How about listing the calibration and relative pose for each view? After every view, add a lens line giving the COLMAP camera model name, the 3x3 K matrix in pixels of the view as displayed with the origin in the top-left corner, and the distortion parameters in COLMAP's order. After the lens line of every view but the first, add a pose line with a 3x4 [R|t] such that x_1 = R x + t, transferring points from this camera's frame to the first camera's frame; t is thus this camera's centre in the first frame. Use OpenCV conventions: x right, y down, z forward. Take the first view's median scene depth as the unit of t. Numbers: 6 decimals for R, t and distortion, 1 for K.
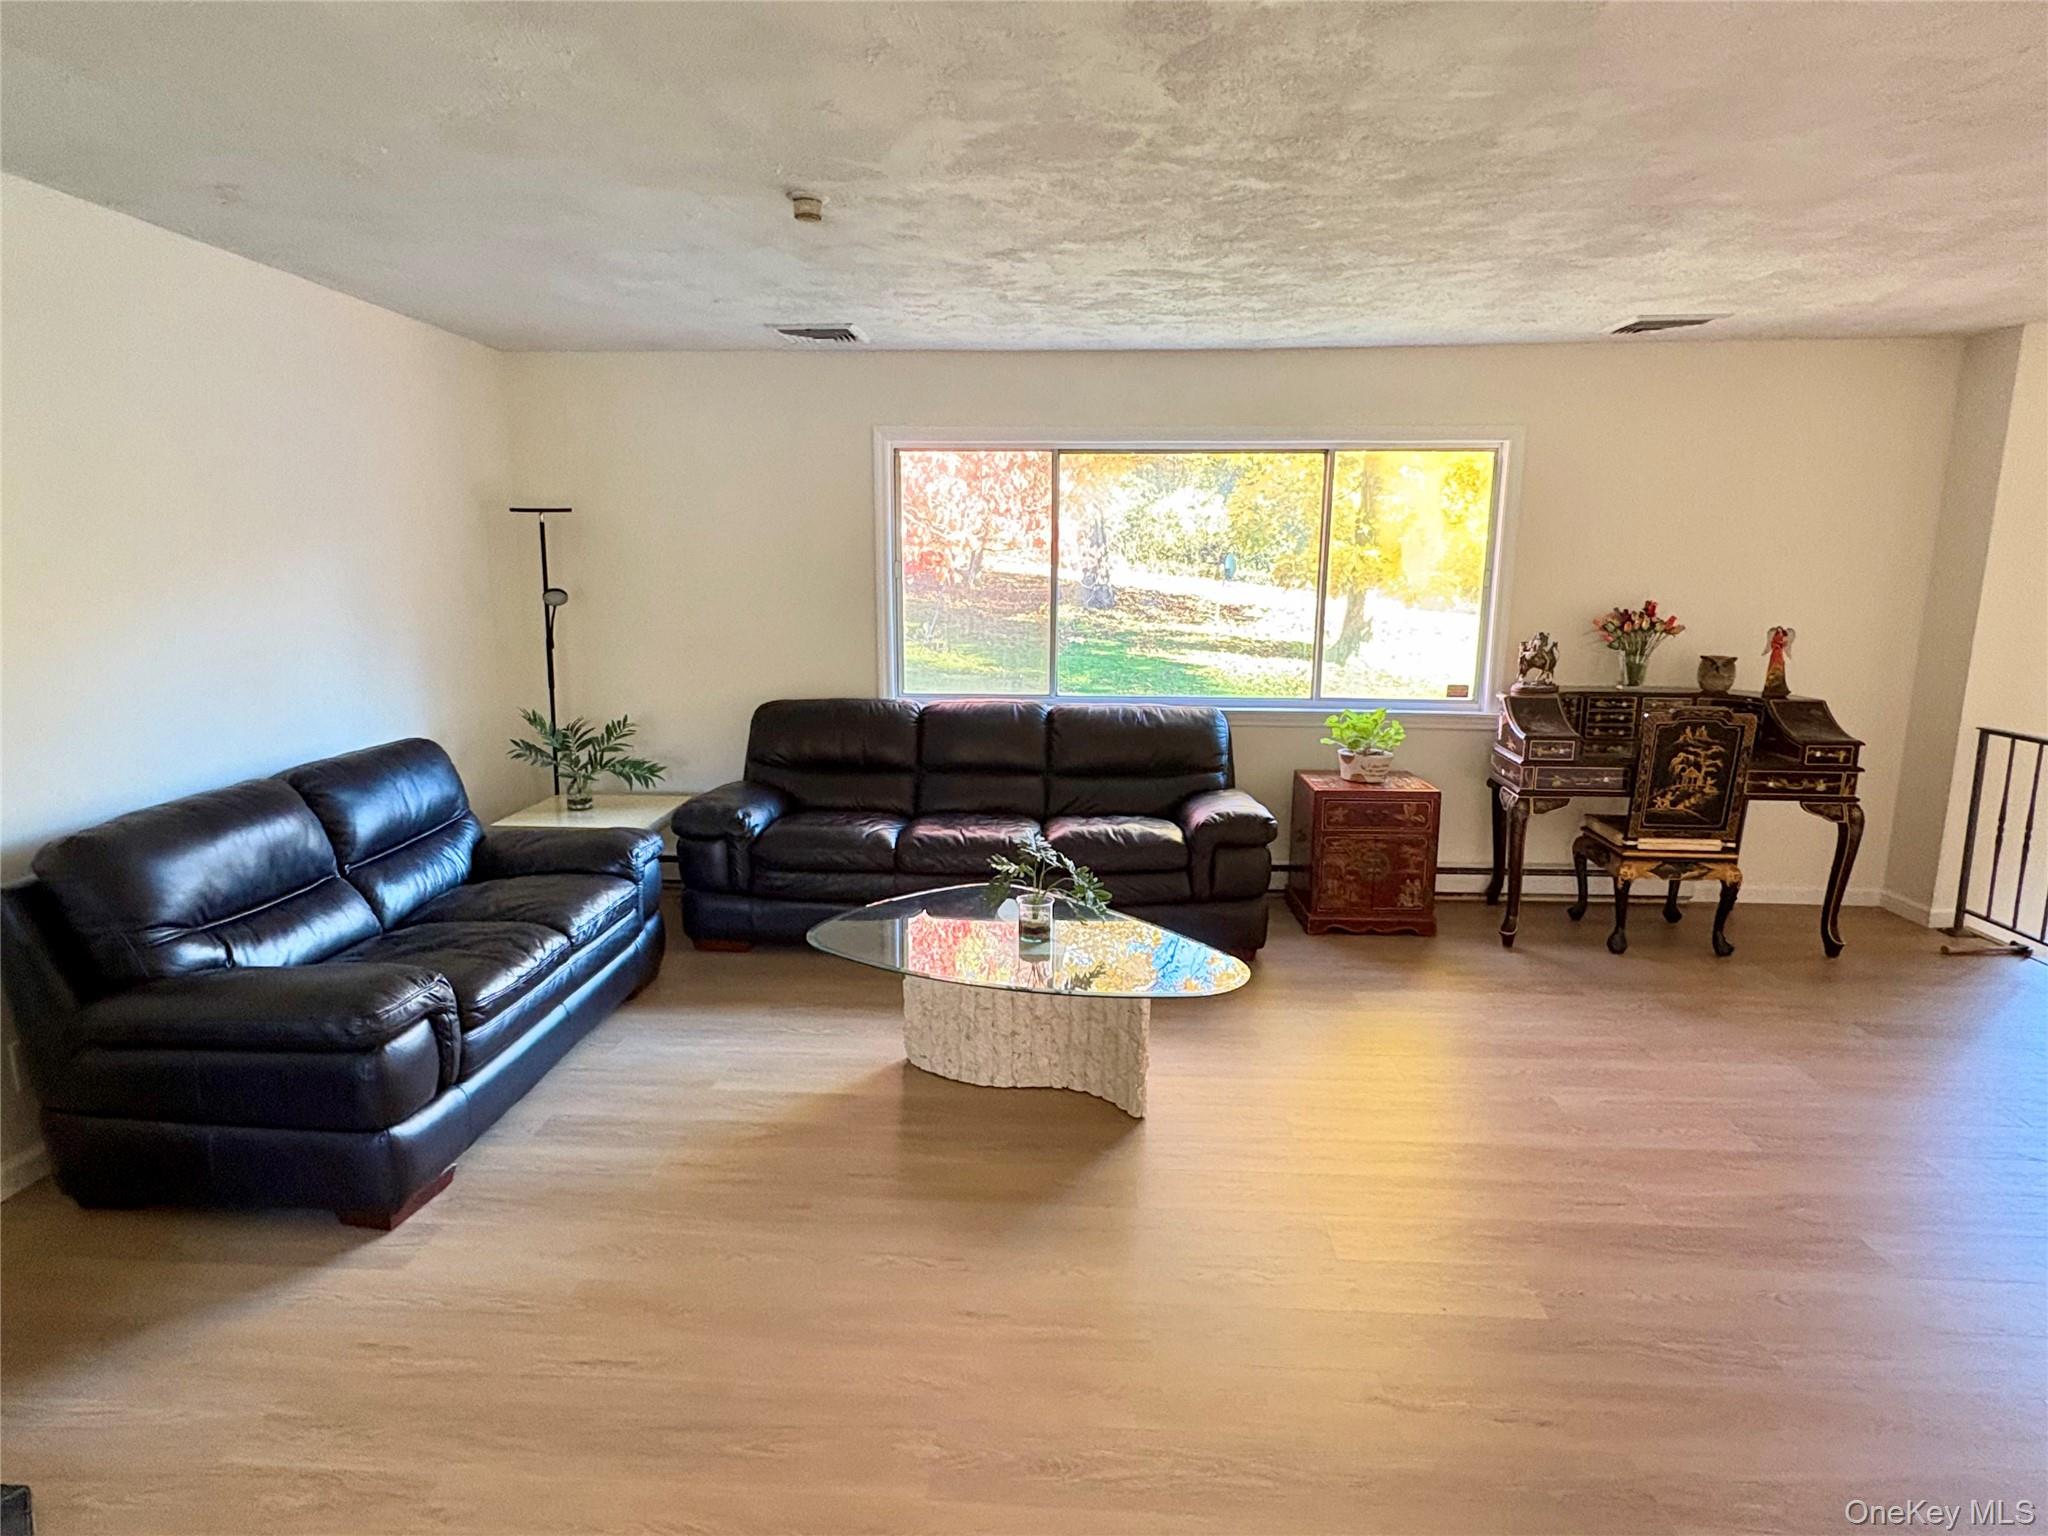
lens RADIAL K [[1144.2, 0, 1013.7], [0, 1144.2, 773.5], [0, 0, 1]] dist [-0.001276, -0.003001]
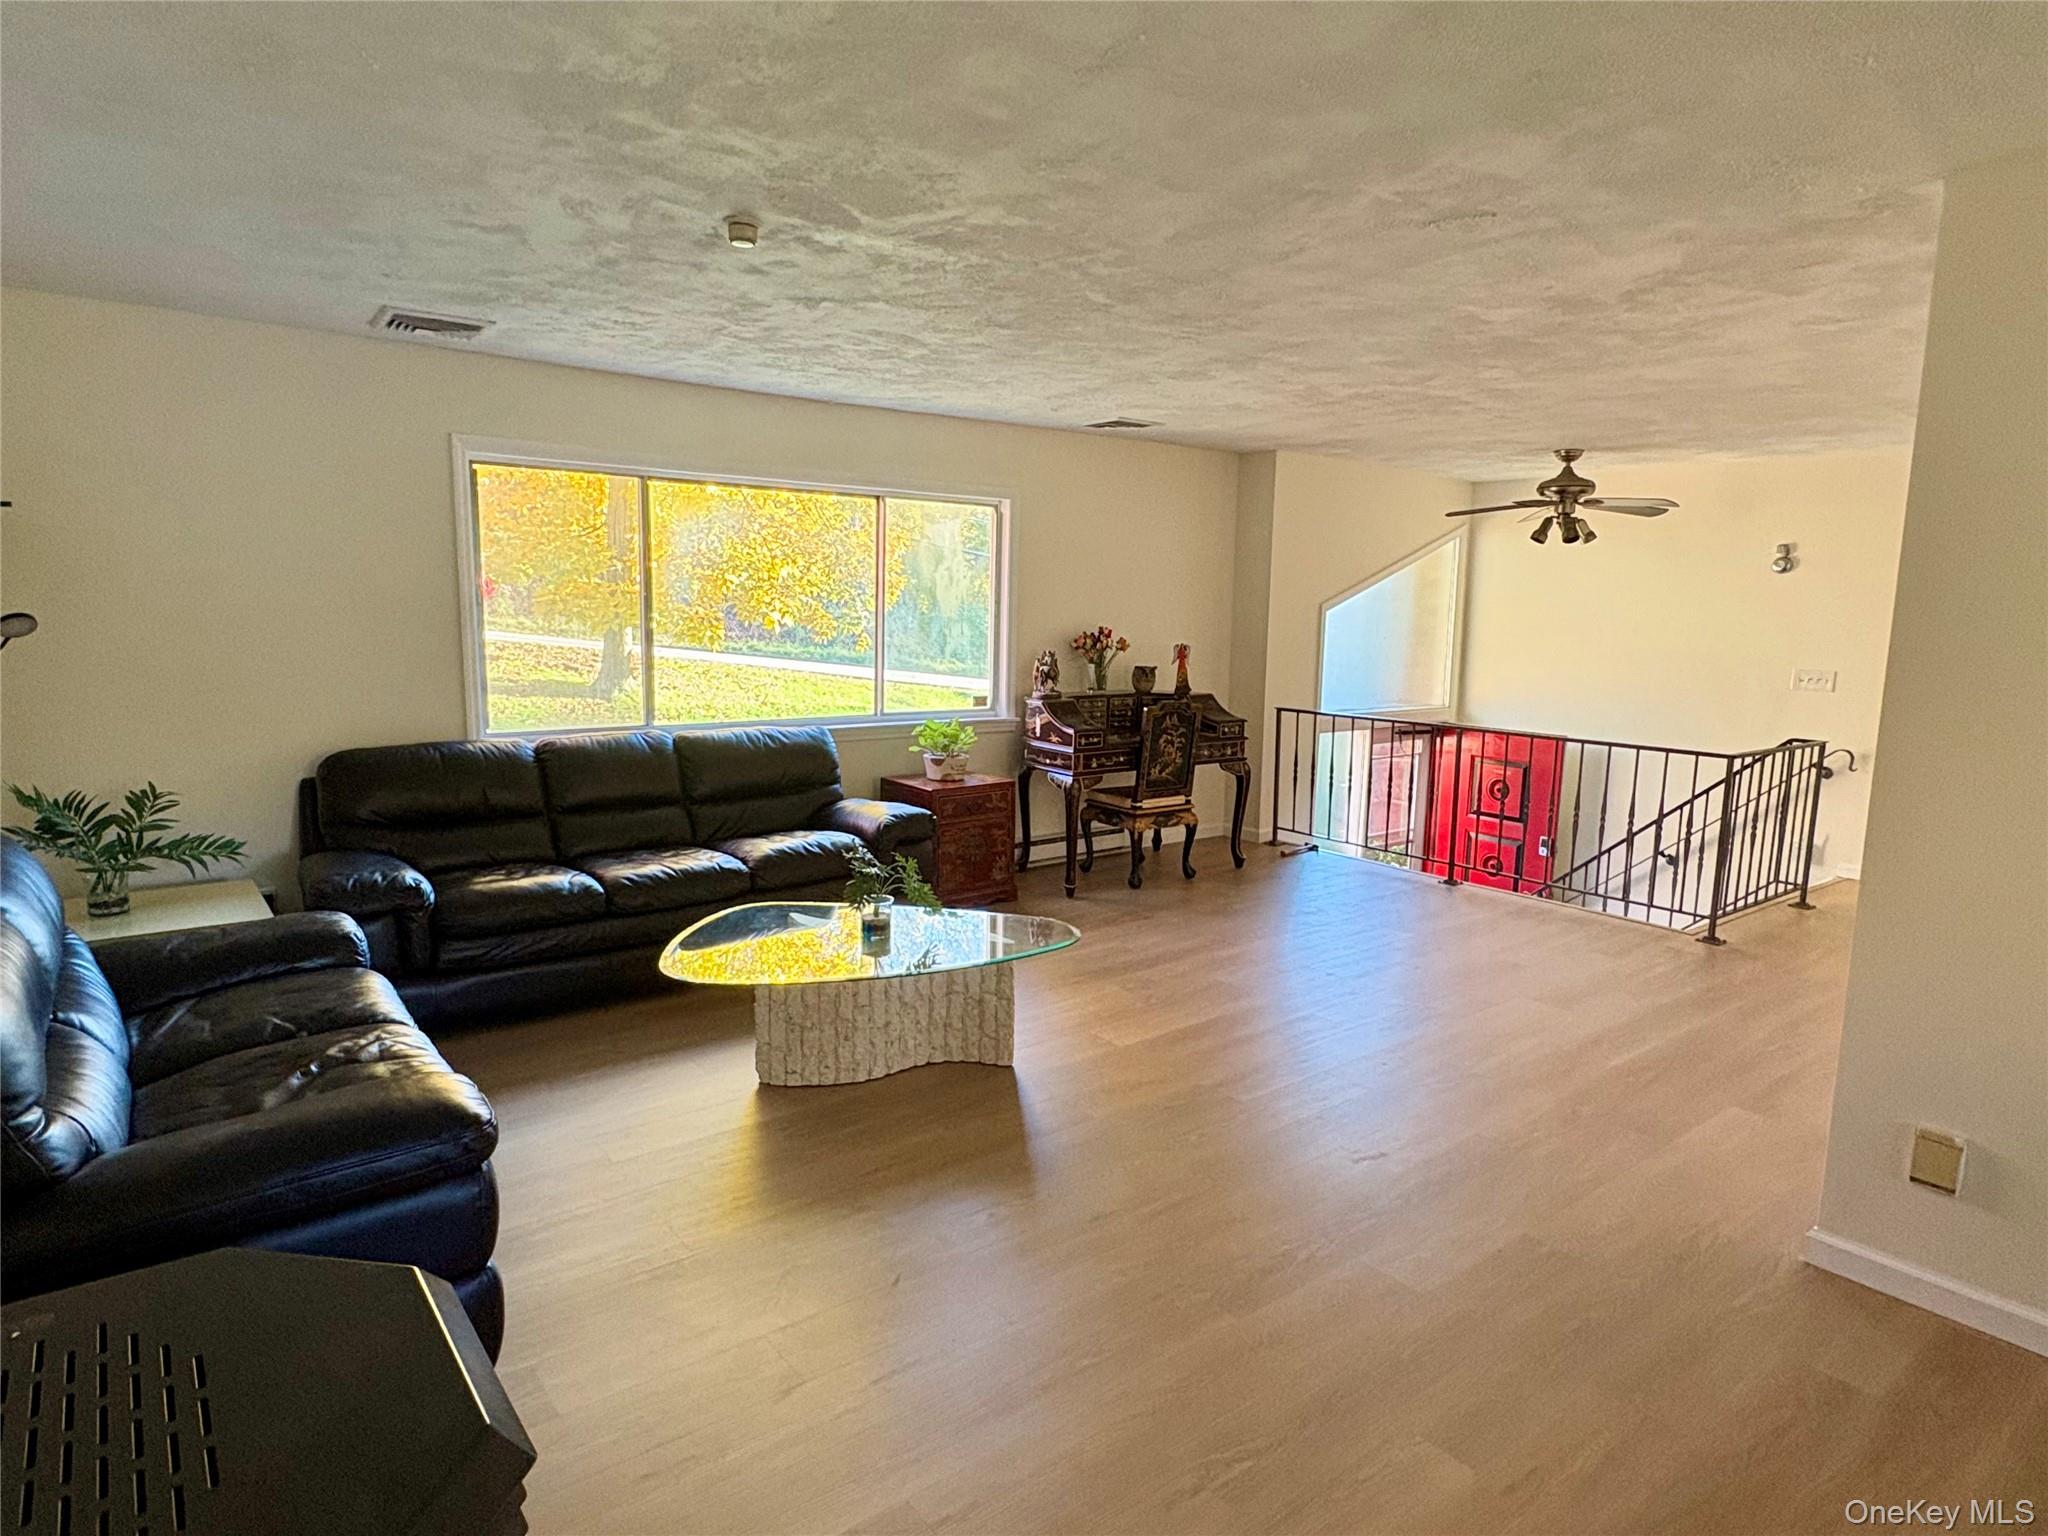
lens RADIAL K [[1144.2, 0, 1013.1], [0, 1144.2, 775.8], [0, 0, 1]] dist [-0.001276, -0.003001]
pose [[0.754755, -0.087616, 0.650129, -0.432644], [0.107255, 0.994186, 0.009468, -0.001583], [-0.647179, 0.062584, 0.759765, 0.067703]]
